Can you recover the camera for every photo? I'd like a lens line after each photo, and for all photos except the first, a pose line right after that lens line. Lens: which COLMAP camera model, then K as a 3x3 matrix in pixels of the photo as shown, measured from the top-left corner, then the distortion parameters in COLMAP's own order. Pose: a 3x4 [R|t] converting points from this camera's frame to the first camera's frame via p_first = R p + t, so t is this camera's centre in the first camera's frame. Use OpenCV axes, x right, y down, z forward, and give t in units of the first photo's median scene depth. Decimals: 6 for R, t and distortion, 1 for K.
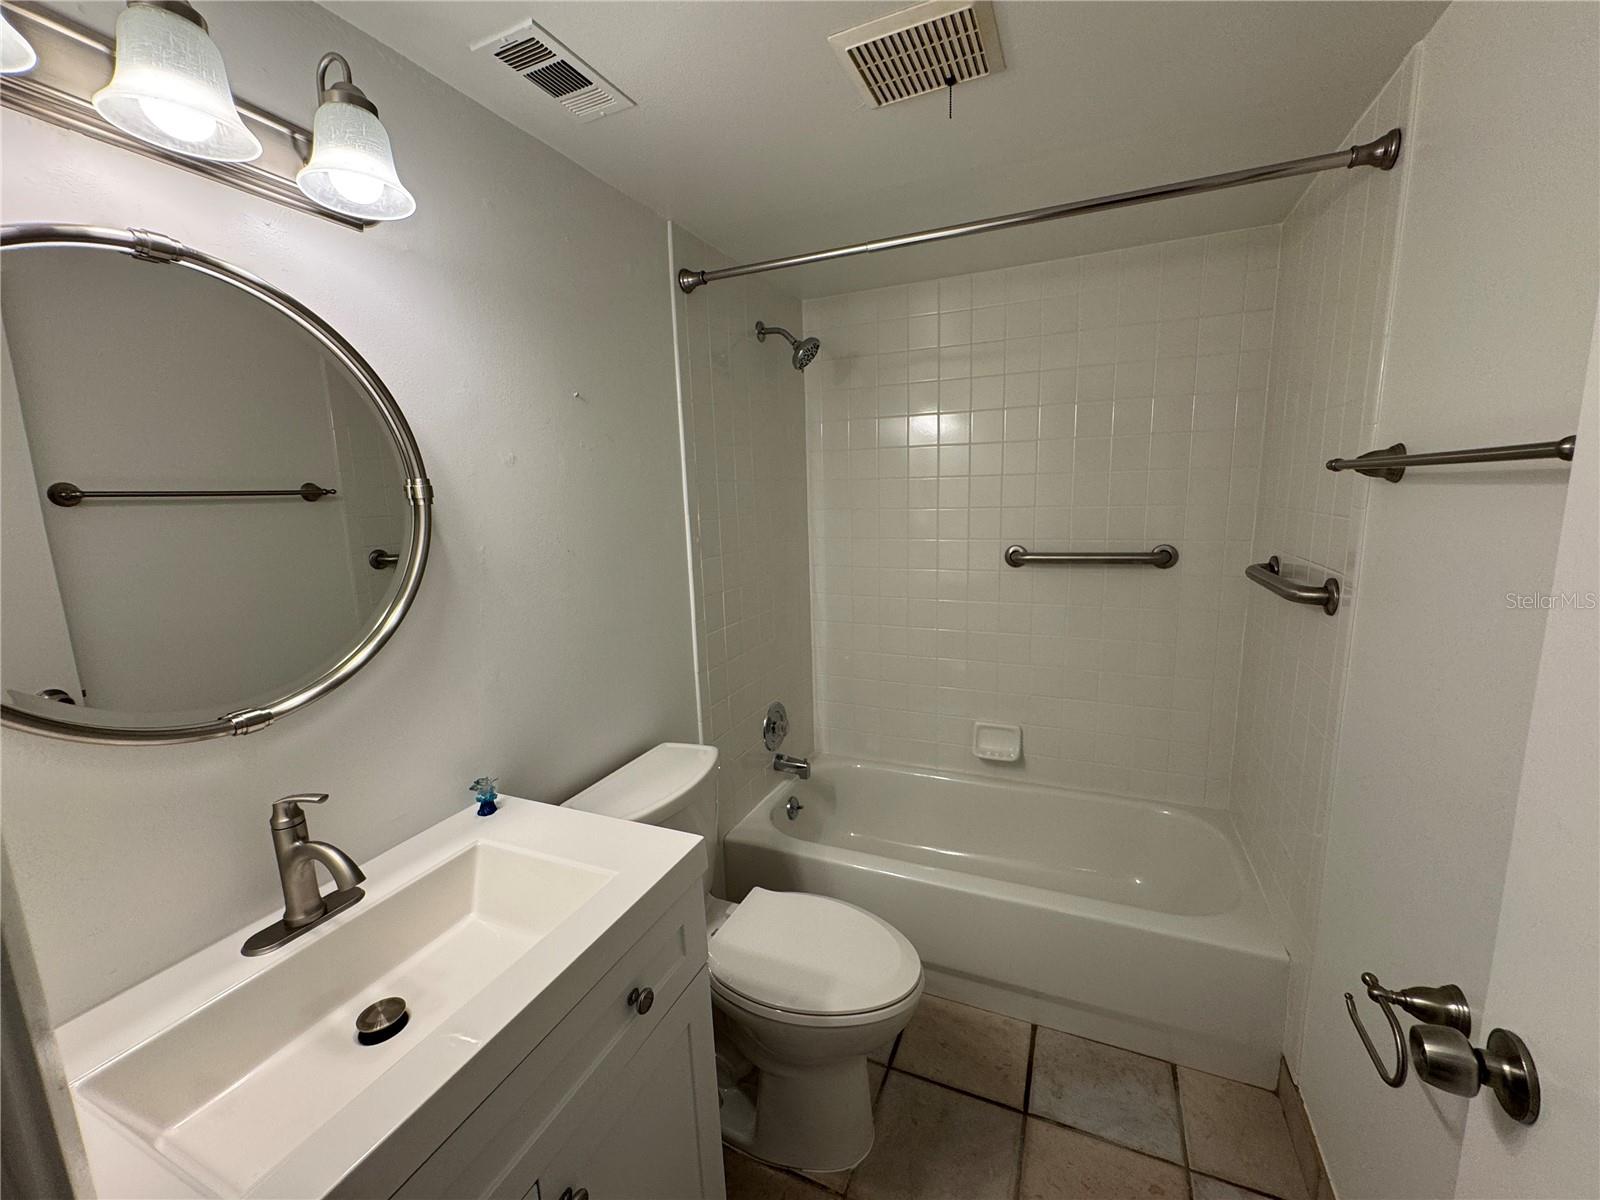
lens RADIAL K [[641.5, 0, 798.6], [0, 641.5, 598.7], [0, 0, 1]] dist [-0.005288, 0.001418]
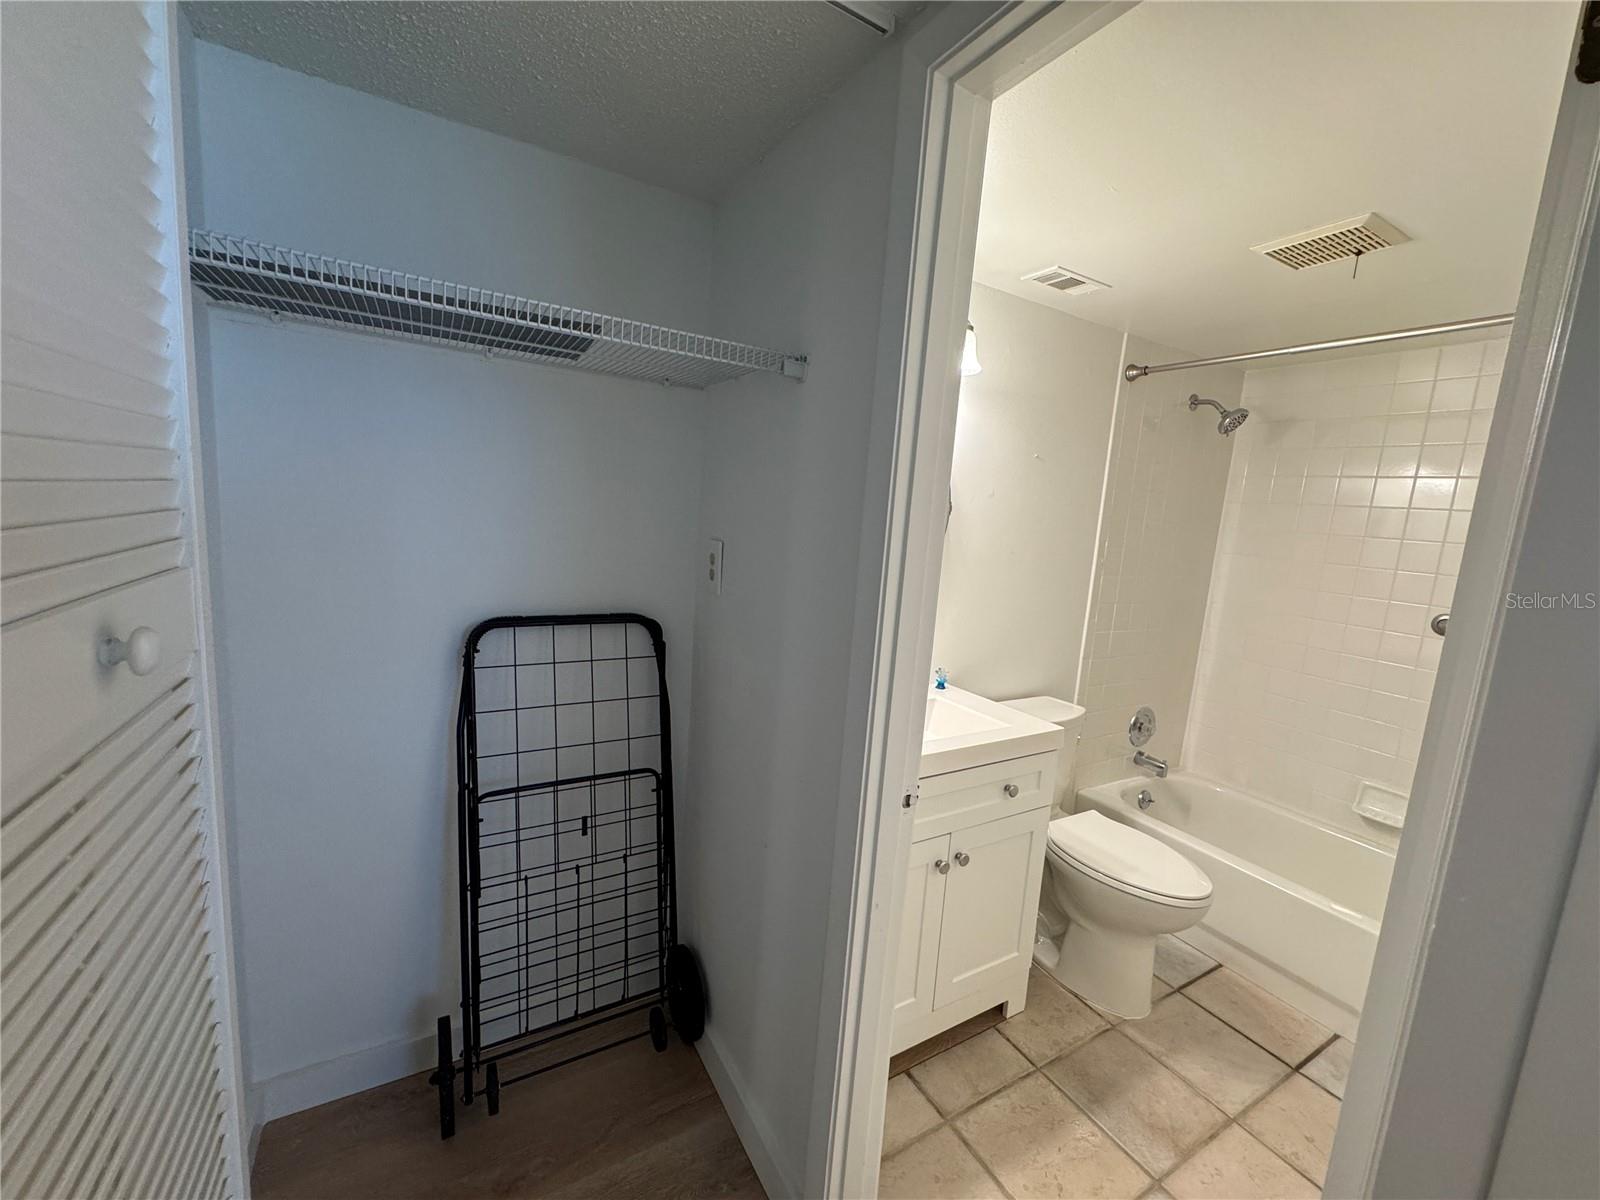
lens RADIAL K [[641.5, 0, 800.2], [0, 641.5, 600.1], [0, 0, 1]] dist [-0.005288, 0.001418]
pose [[0.806605, 0.174587, -0.564720, 0.092834], [-0.194459, 0.980582, 0.025402, 0.070139], [0.558188, 0.089326, 0.824892, -0.402479]]
